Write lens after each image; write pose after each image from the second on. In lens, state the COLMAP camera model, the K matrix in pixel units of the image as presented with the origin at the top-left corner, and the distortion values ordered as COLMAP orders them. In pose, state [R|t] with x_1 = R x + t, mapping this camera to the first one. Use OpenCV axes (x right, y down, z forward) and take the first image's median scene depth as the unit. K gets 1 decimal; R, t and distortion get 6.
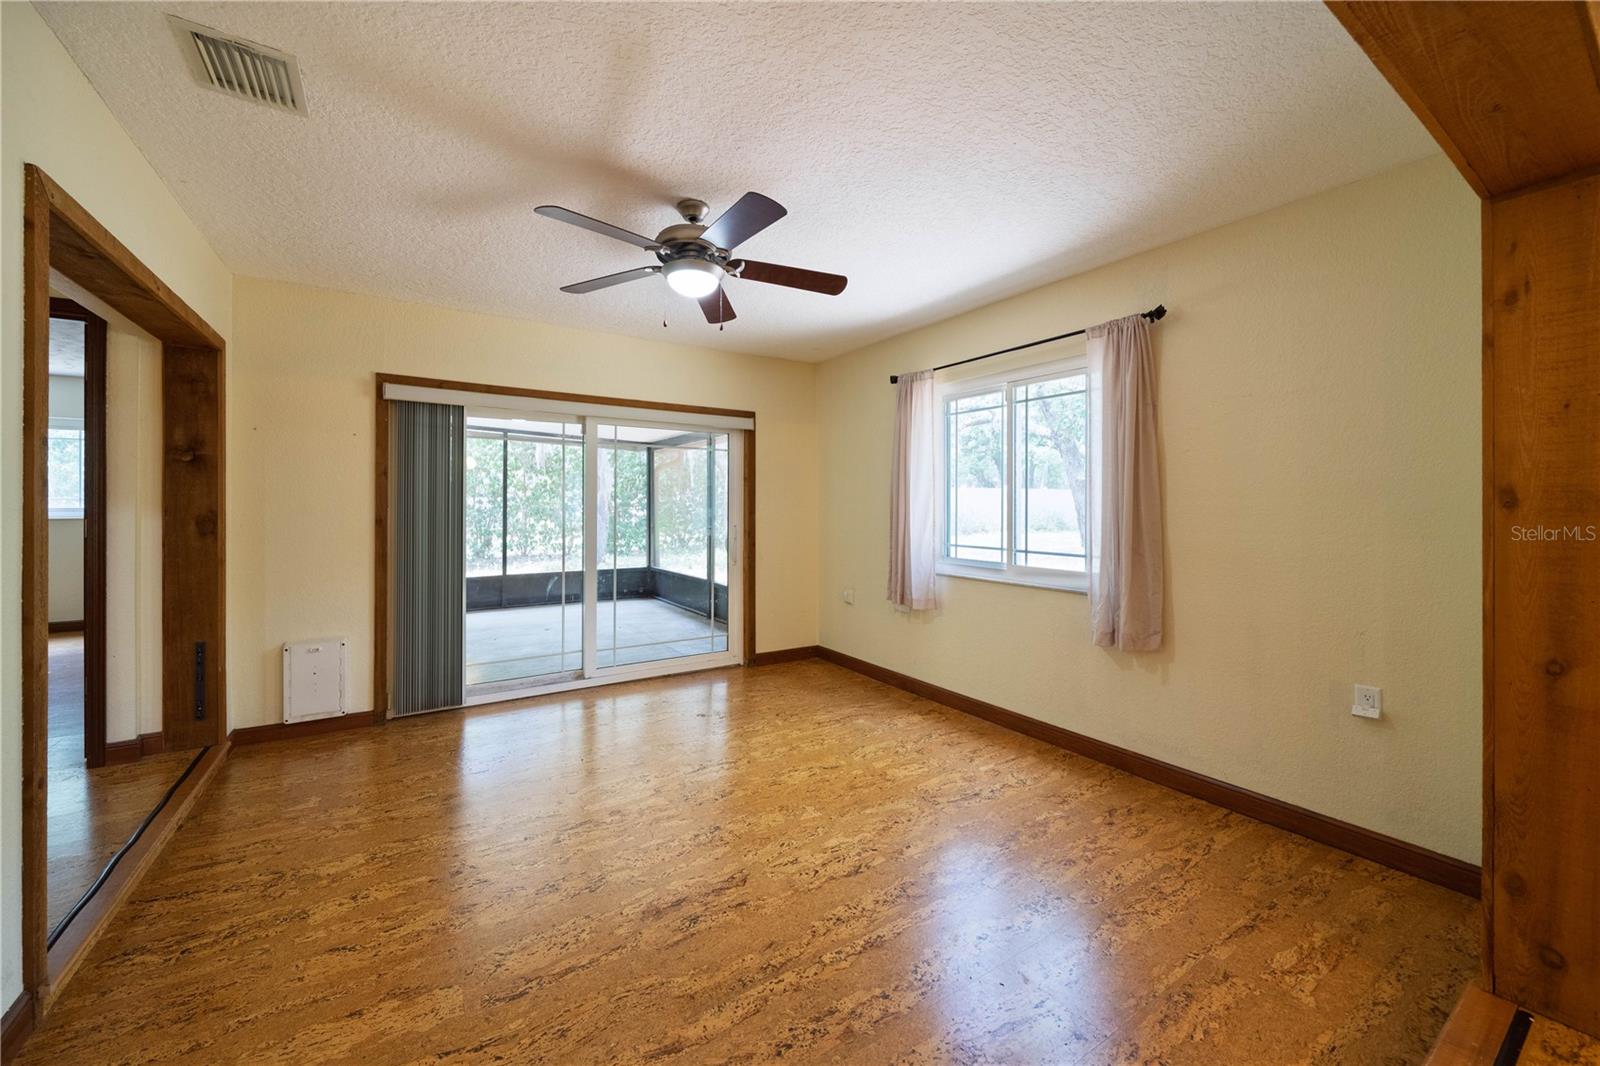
lens RADIAL K [[611.6, 0, 797.3], [0, 611.6, 507.2], [0, 0, 1]] dist [-0.005677, -0.000081]
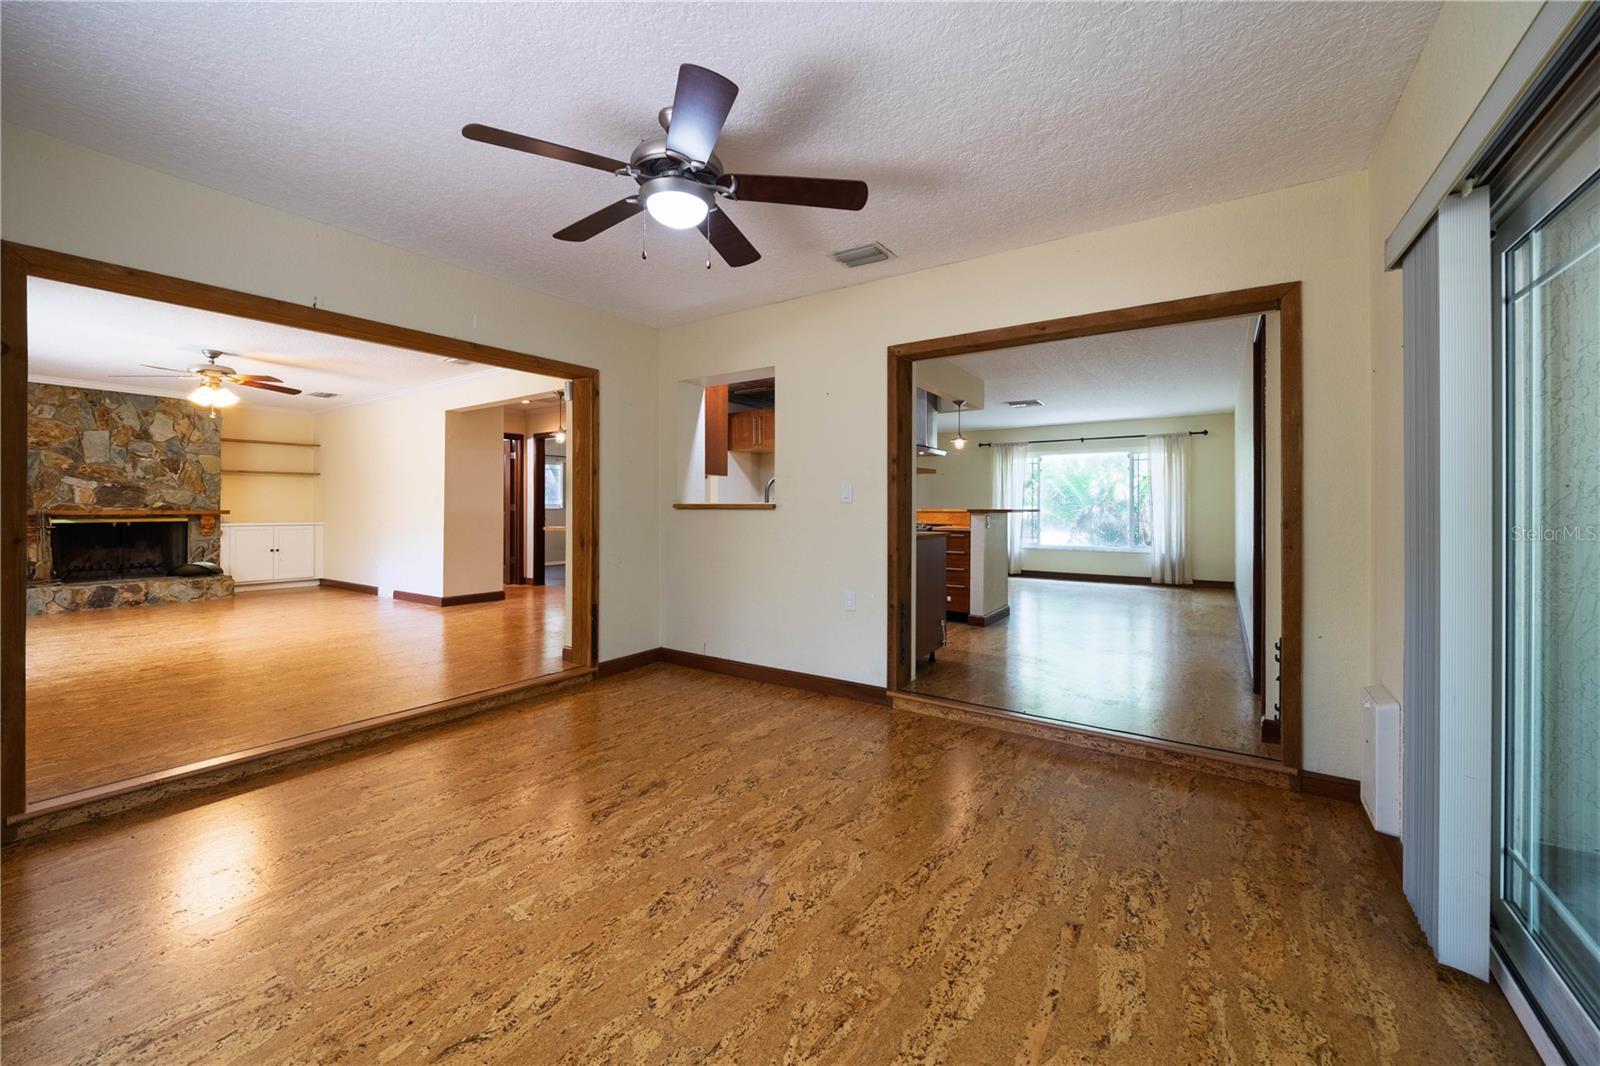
lens RADIAL K [[611.6, 0, 812.8], [0, 611.6, 505.4], [0, 0, 1]] dist [-0.005677, -0.000081]
pose [[-0.915994, -0.004458, -0.401167, -0.003316], [-0.004149, 0.999990, -0.001639, 0.041228], [0.401170, 0.000164, -0.916003, 2.007206]]
